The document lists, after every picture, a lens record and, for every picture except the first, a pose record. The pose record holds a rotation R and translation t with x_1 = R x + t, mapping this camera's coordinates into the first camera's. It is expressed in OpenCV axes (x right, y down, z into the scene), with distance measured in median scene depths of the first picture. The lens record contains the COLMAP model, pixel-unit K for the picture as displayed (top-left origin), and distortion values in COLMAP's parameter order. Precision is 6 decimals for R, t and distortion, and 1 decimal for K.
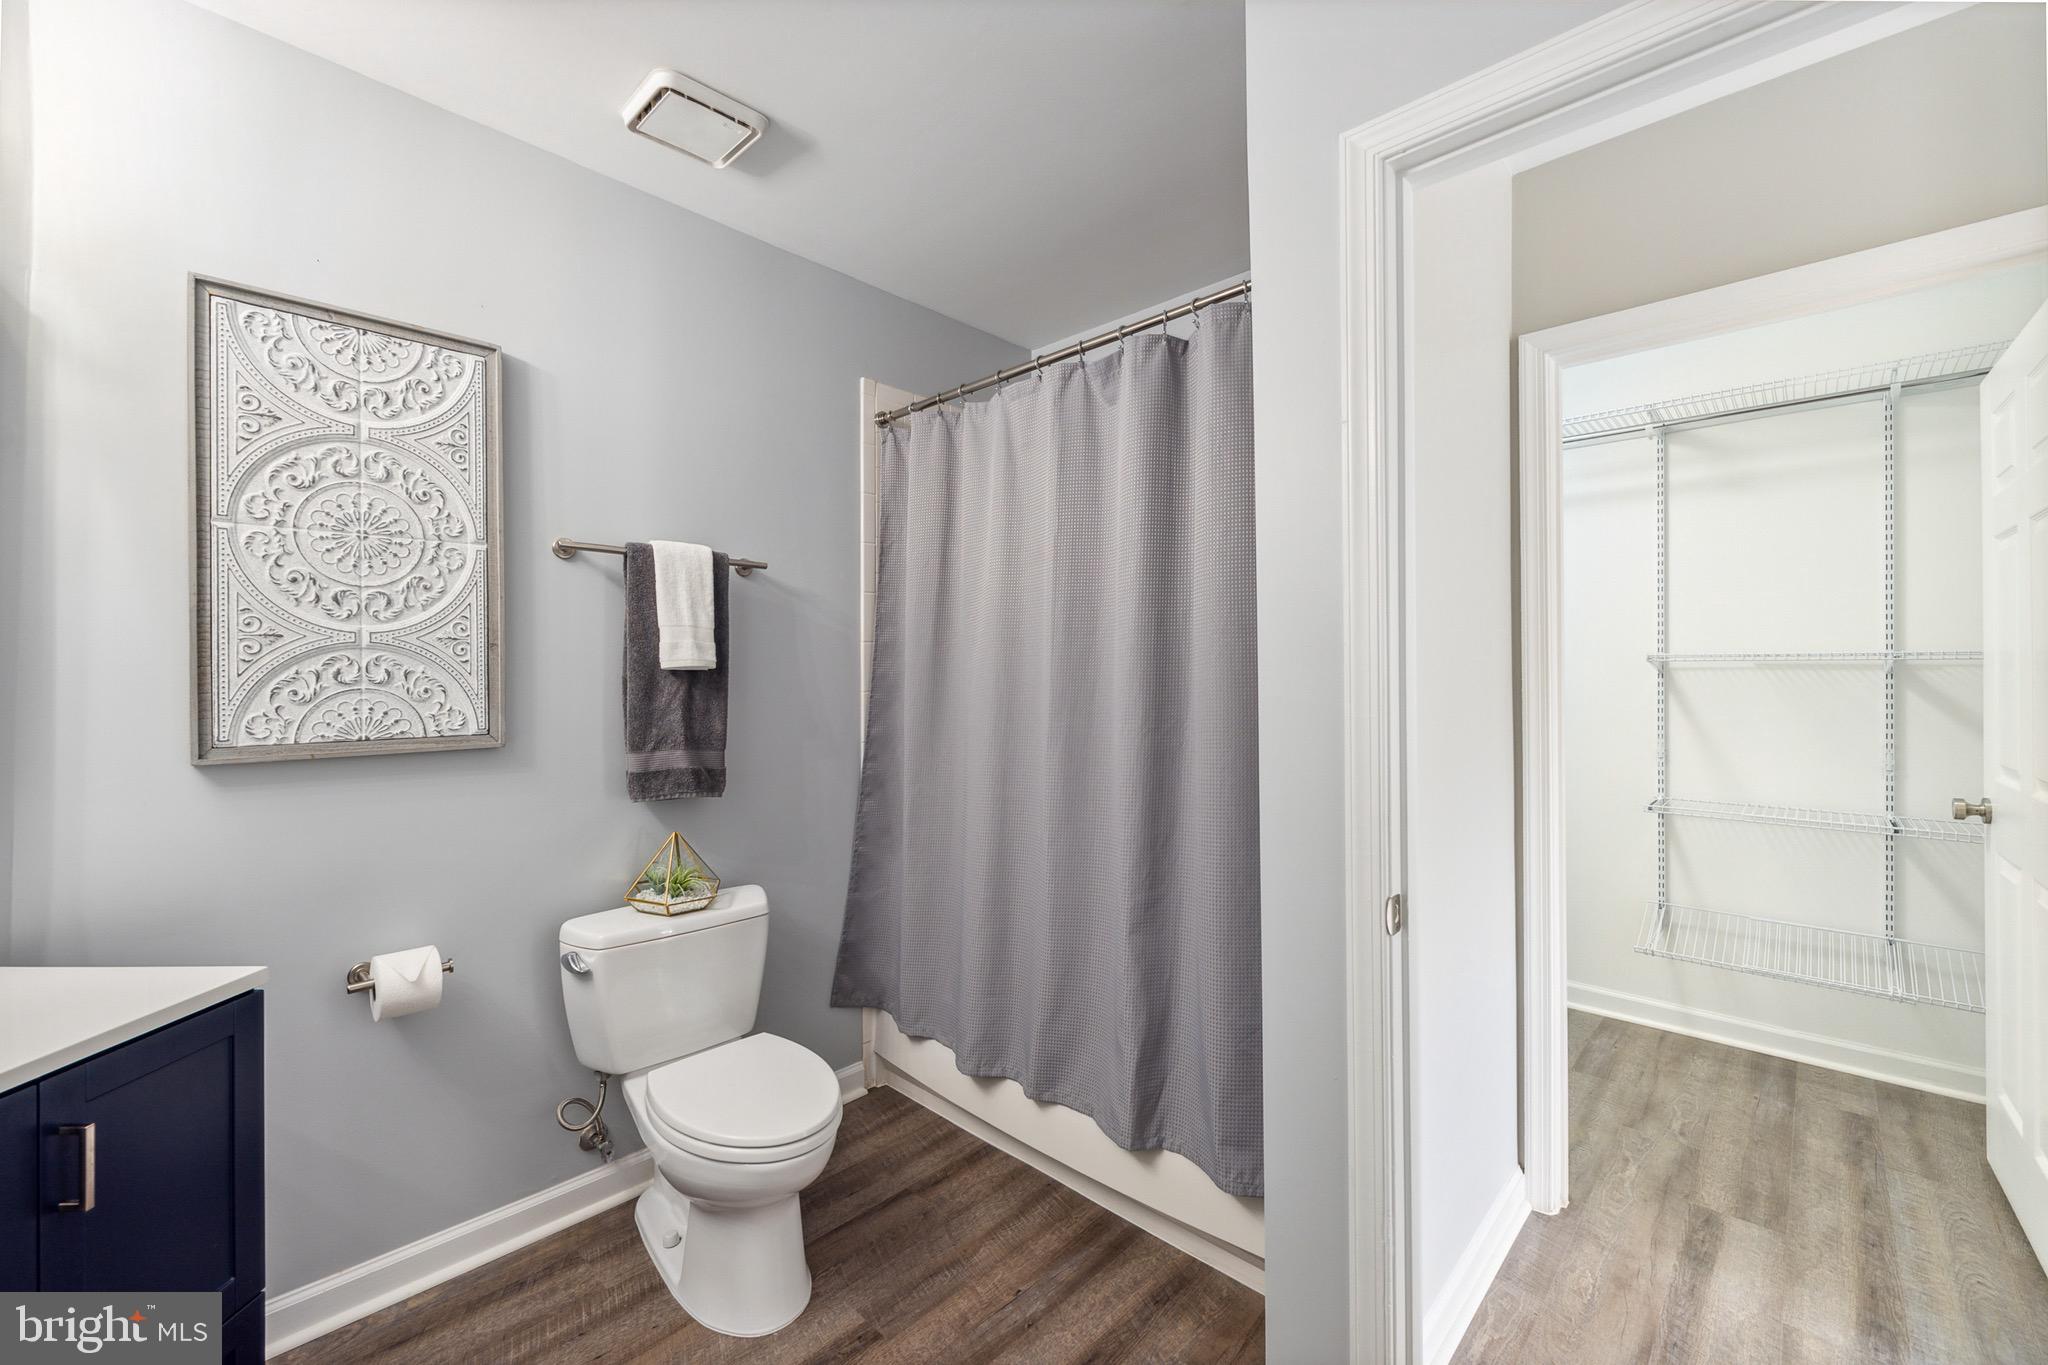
lens RADIAL K [[837.8, 0, 1015.4], [0, 837.8, 673.1], [0, 0, 1]] dist [-0.003326, -0.000185]
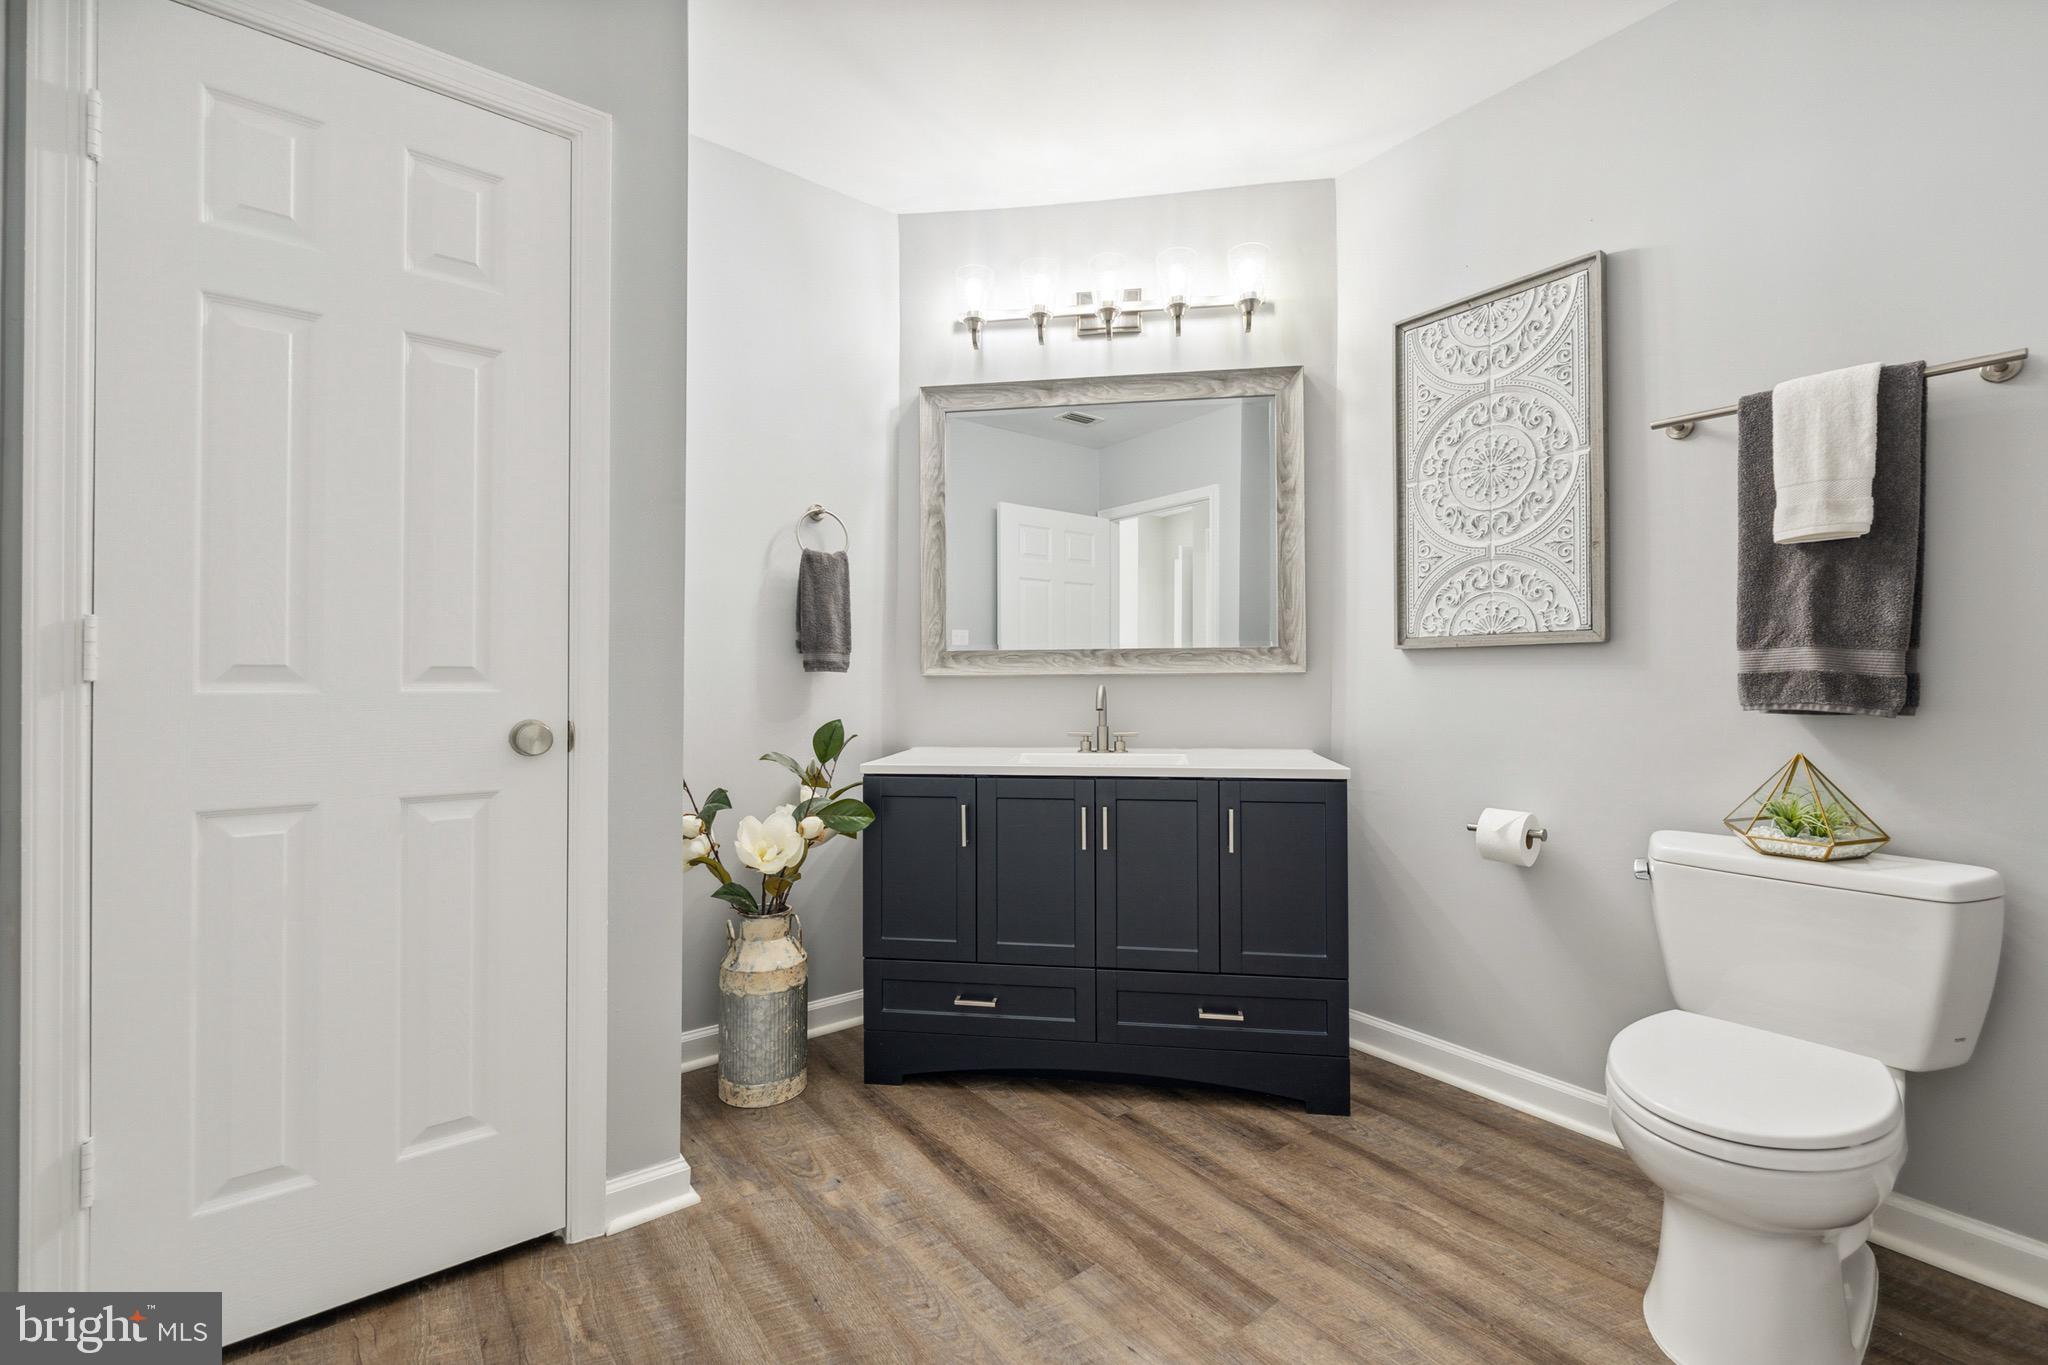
lens RADIAL K [[837.8, 0, 1022.6], [0, 837.8, 682.1], [0, 0, 1]] dist [-0.003326, -0.000185]
pose [[-0.149946, 0.005551, -0.988679, 0.549608], [0.000195, 0.999984, 0.005585, 0.144299], [0.988694, 0.000645, -0.149945, 0.498078]]
